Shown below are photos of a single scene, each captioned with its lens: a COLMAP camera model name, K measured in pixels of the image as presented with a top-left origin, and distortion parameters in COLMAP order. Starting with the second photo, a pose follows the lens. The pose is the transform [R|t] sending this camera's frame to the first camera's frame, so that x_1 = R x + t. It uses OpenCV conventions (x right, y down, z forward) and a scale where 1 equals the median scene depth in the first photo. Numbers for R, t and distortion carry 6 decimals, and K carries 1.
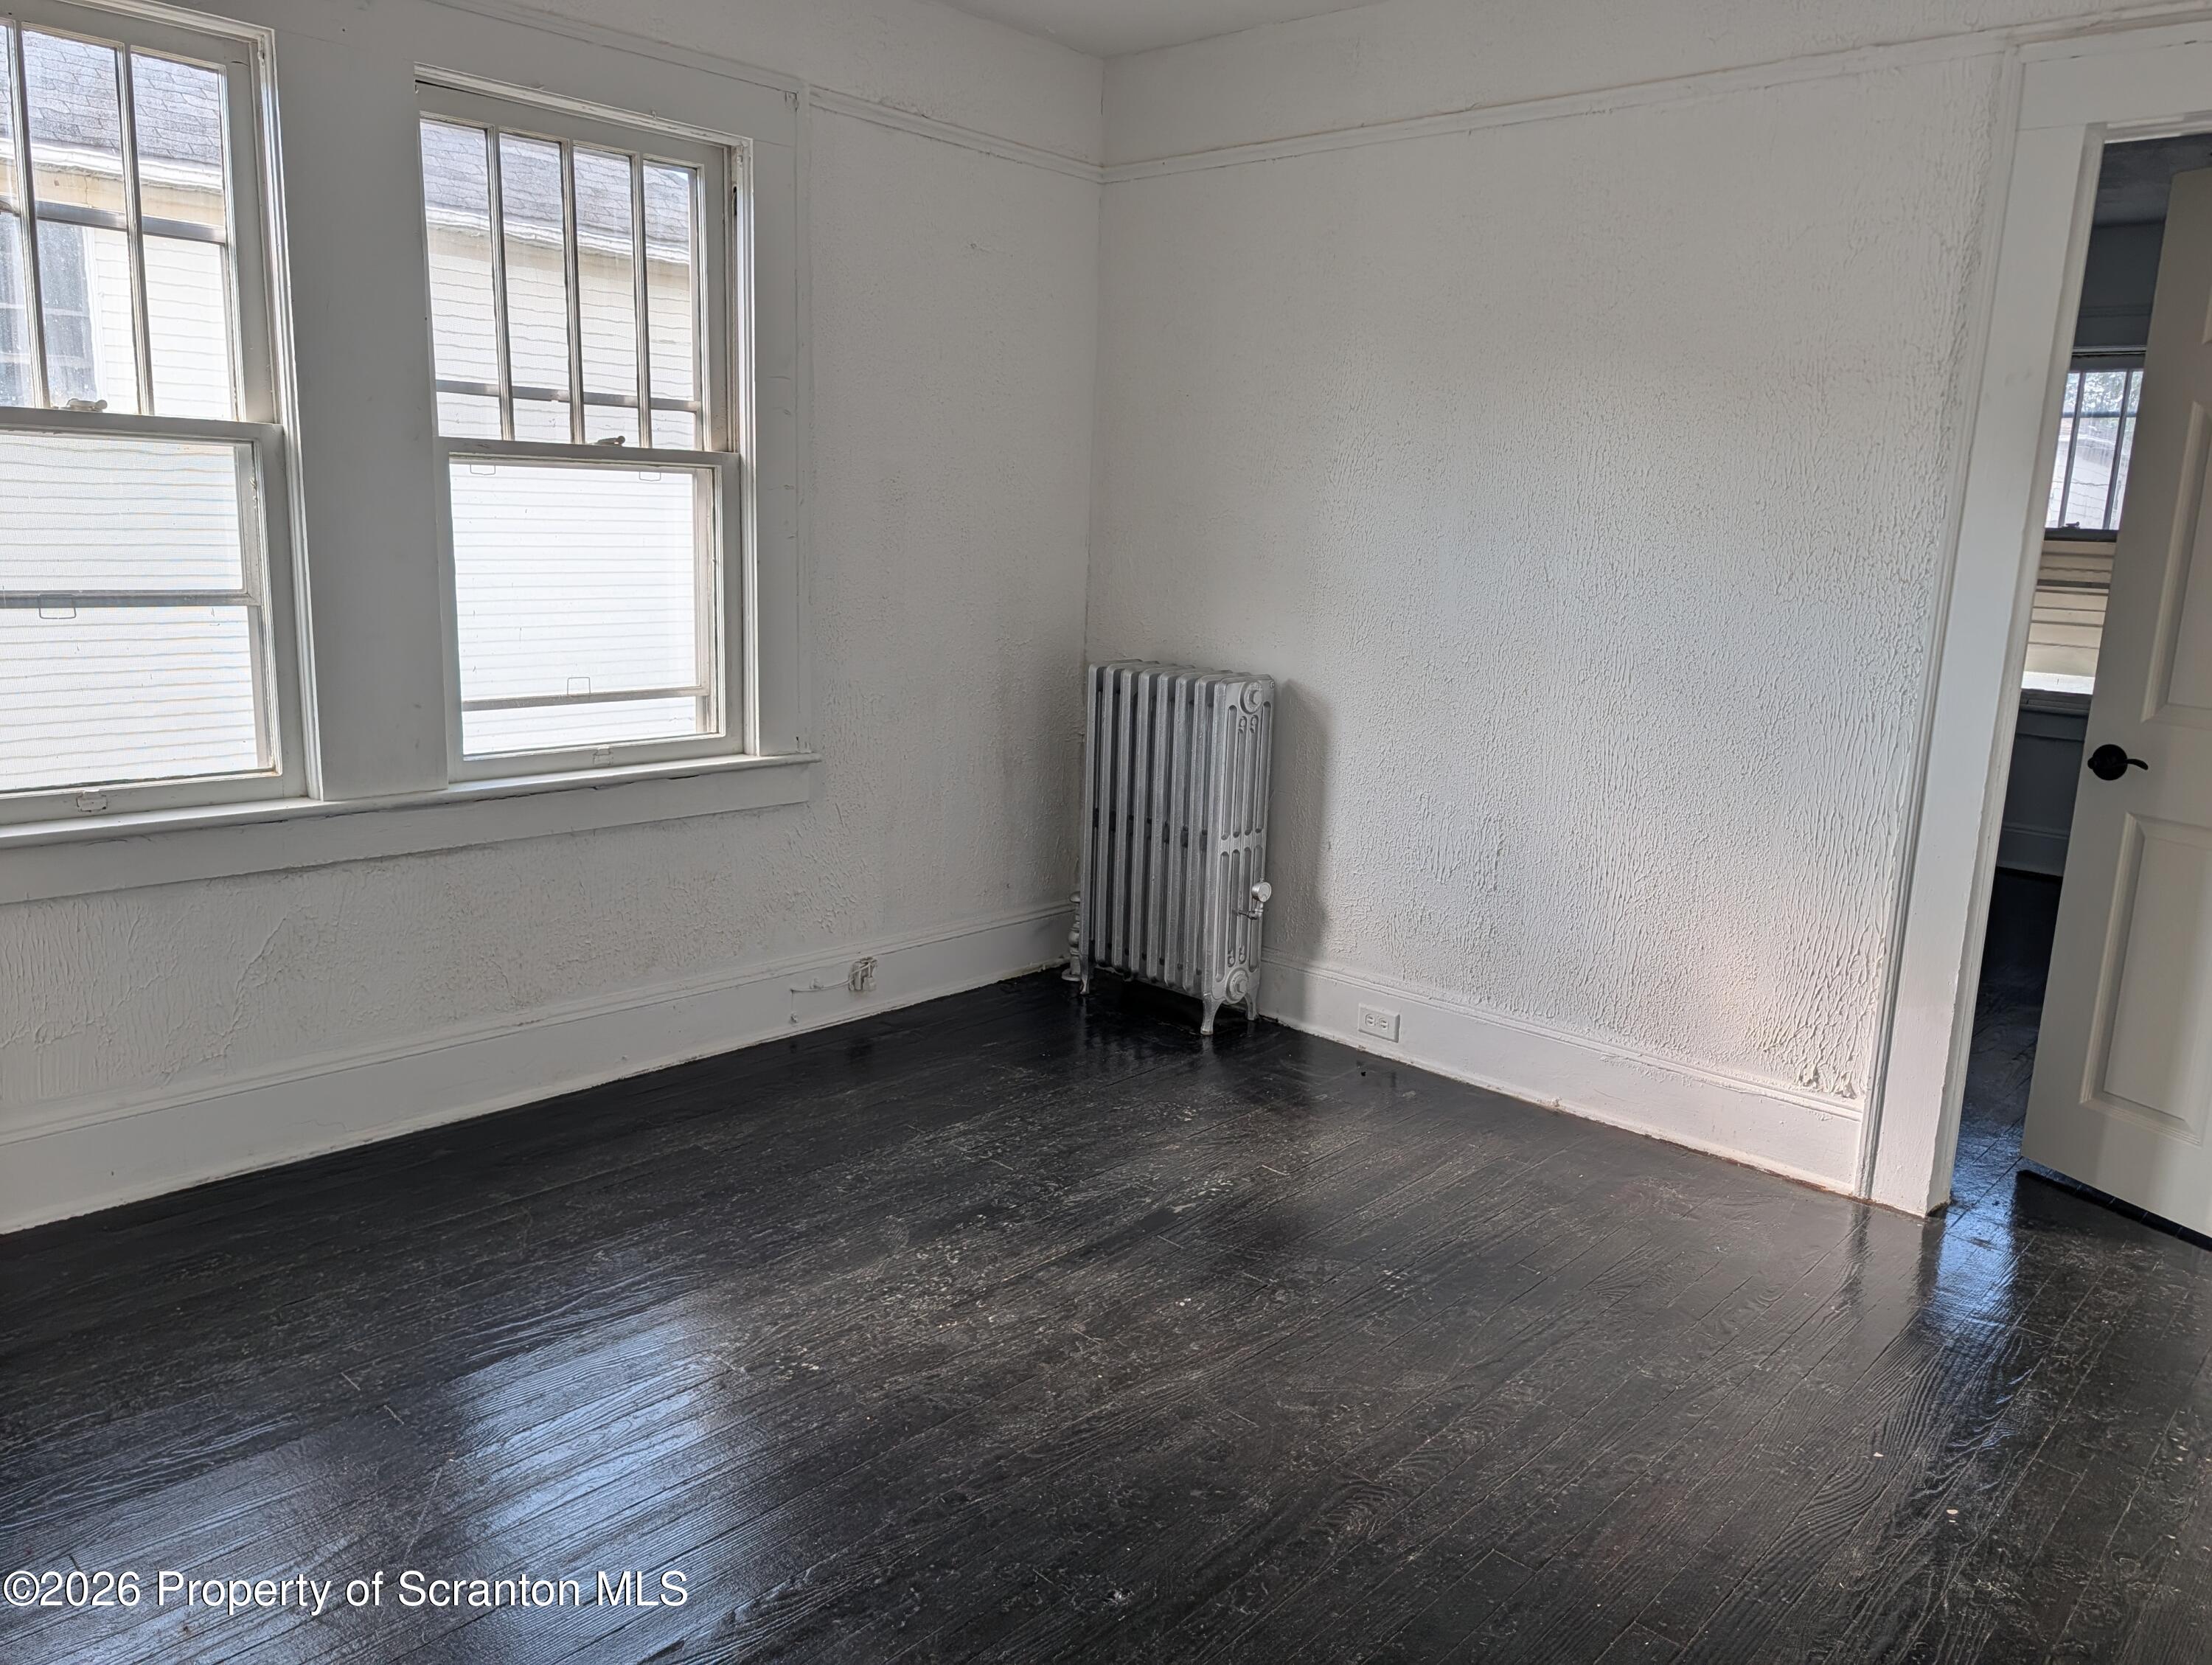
lens RADIAL K [[1617.0, 0, 1126.9], [0, 1617.0, 833.7], [0, 0, 1]] dist [0.070999, -0.079111]
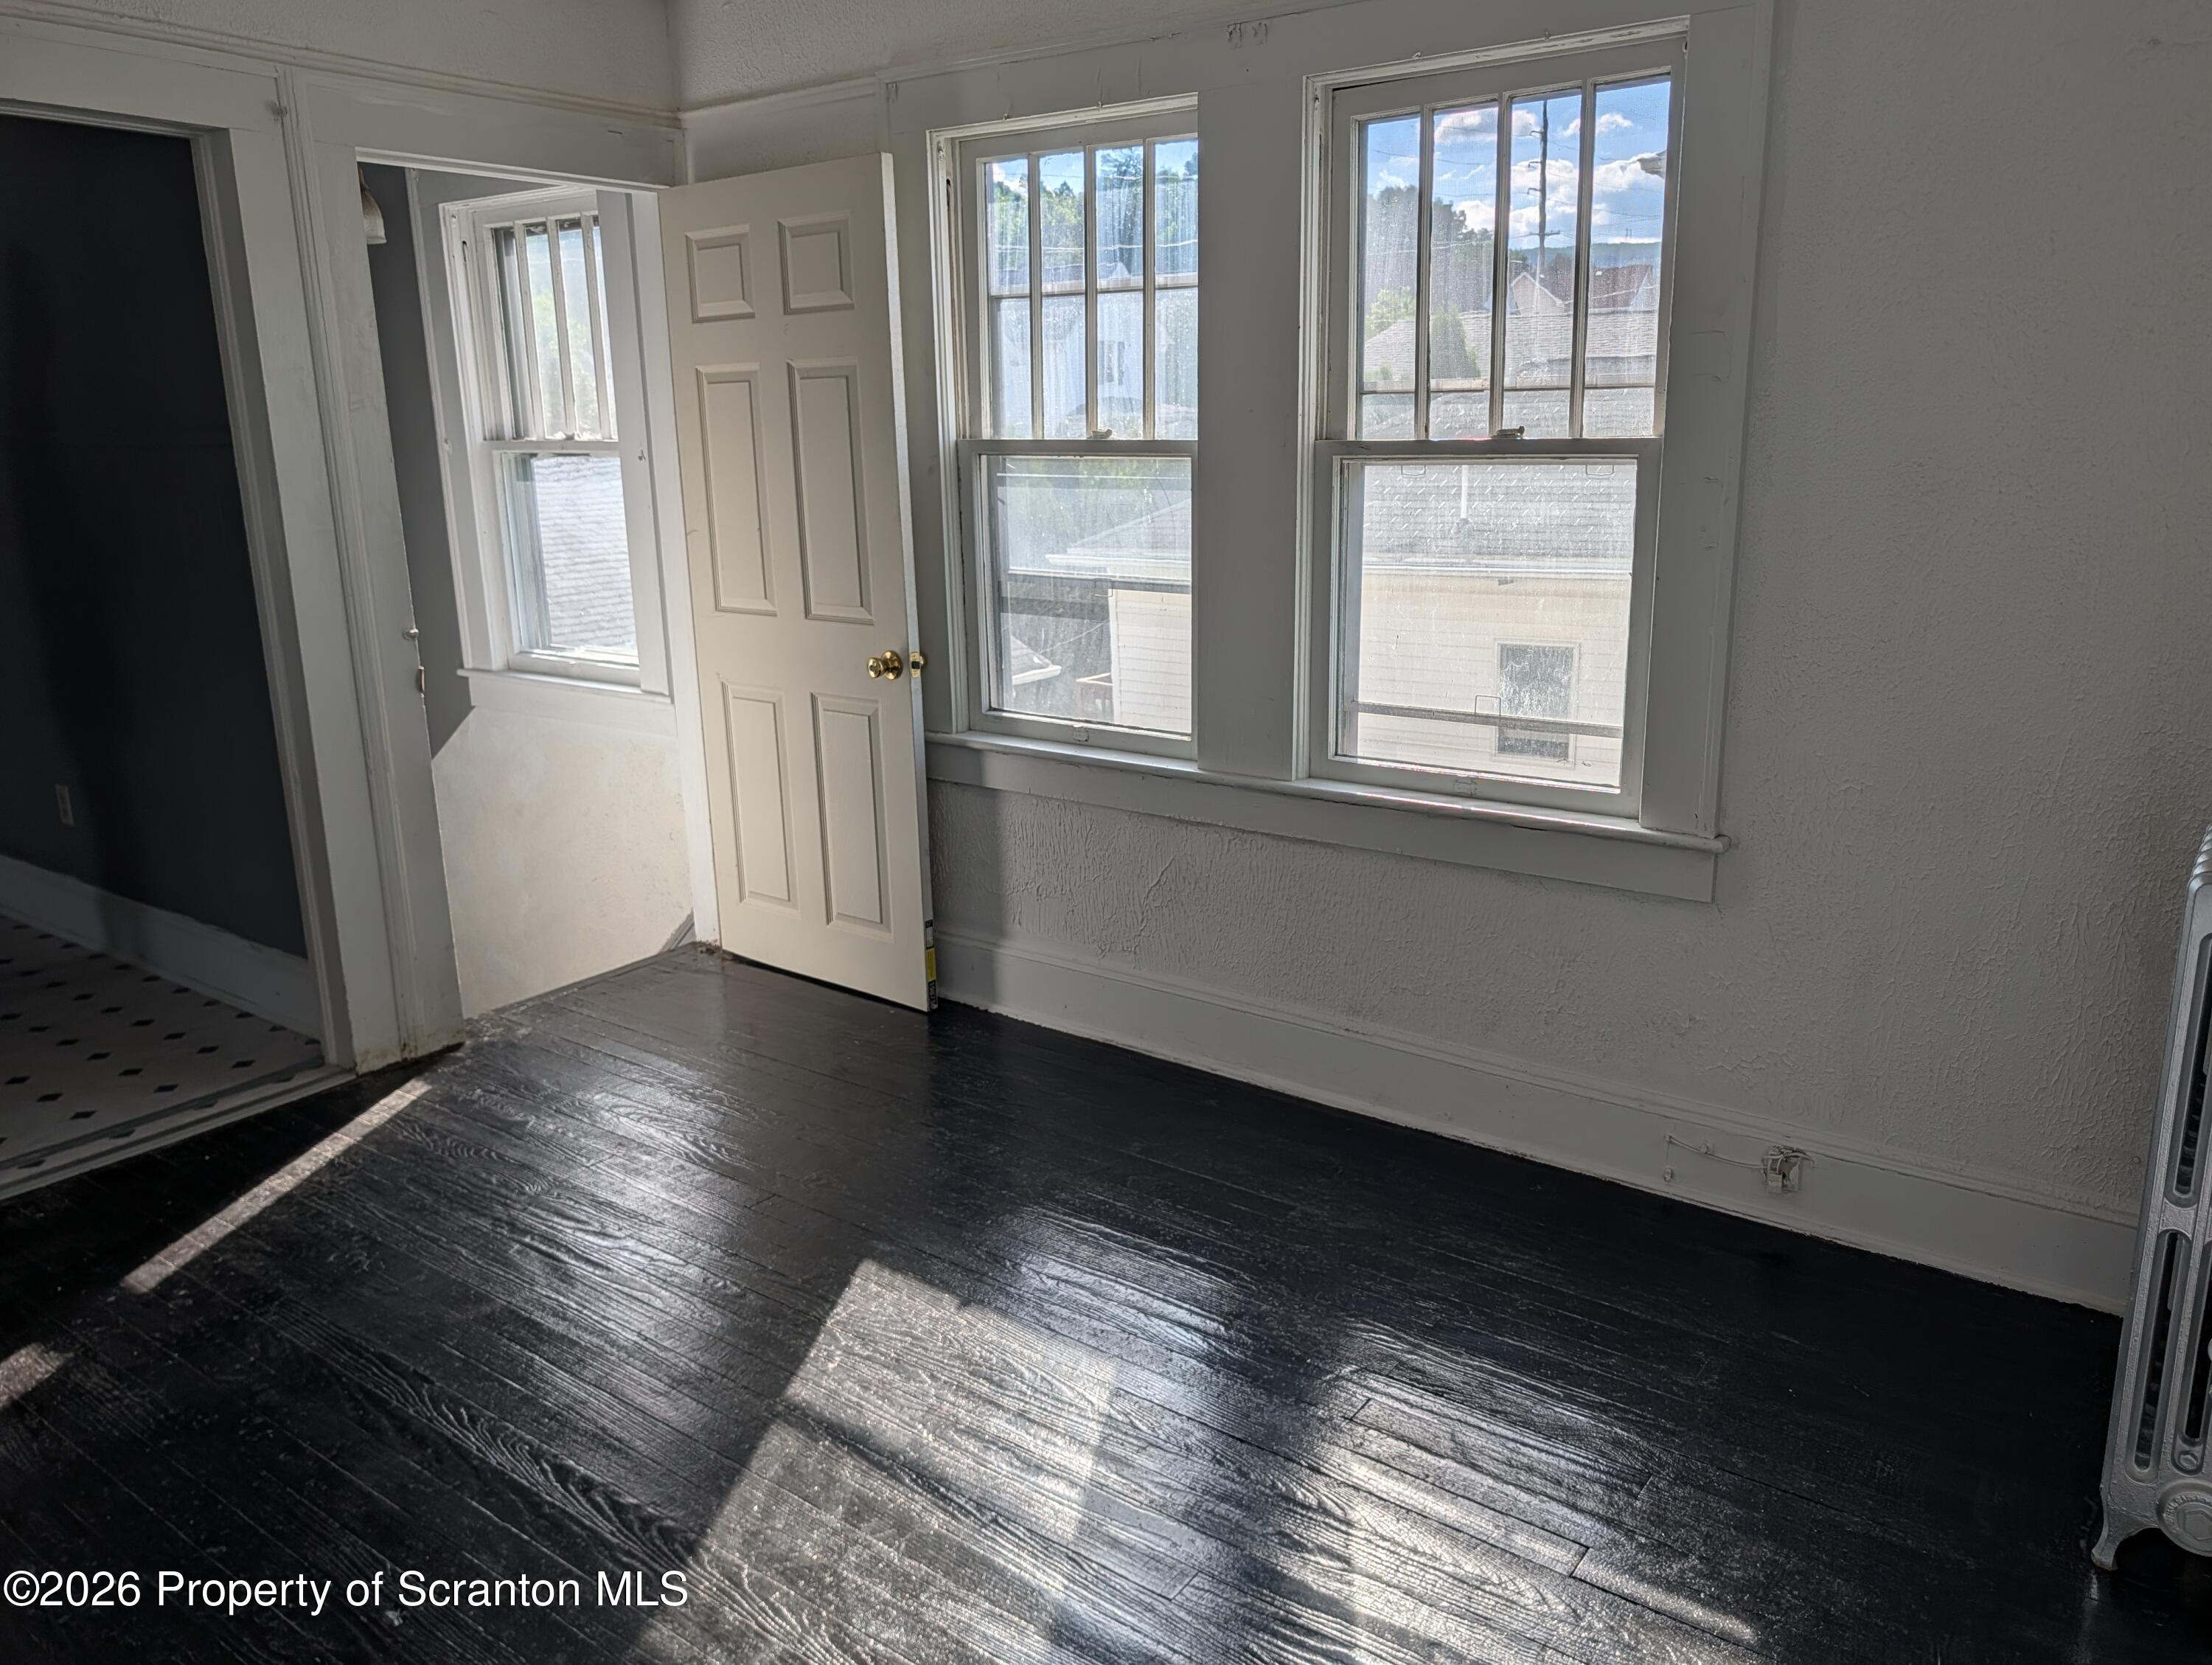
lens RADIAL K [[1617.0, 0, 1126.9], [0, 1617.0, 833.7], [0, 0, 1]] dist [0.070999, -0.079111]
pose [[0.105948, 0.201978, -0.973643, 0.565016], [-0.181235, 0.966675, 0.180811, -0.156605], [0.977716, 0.157302, 0.139023, 0.725108]]
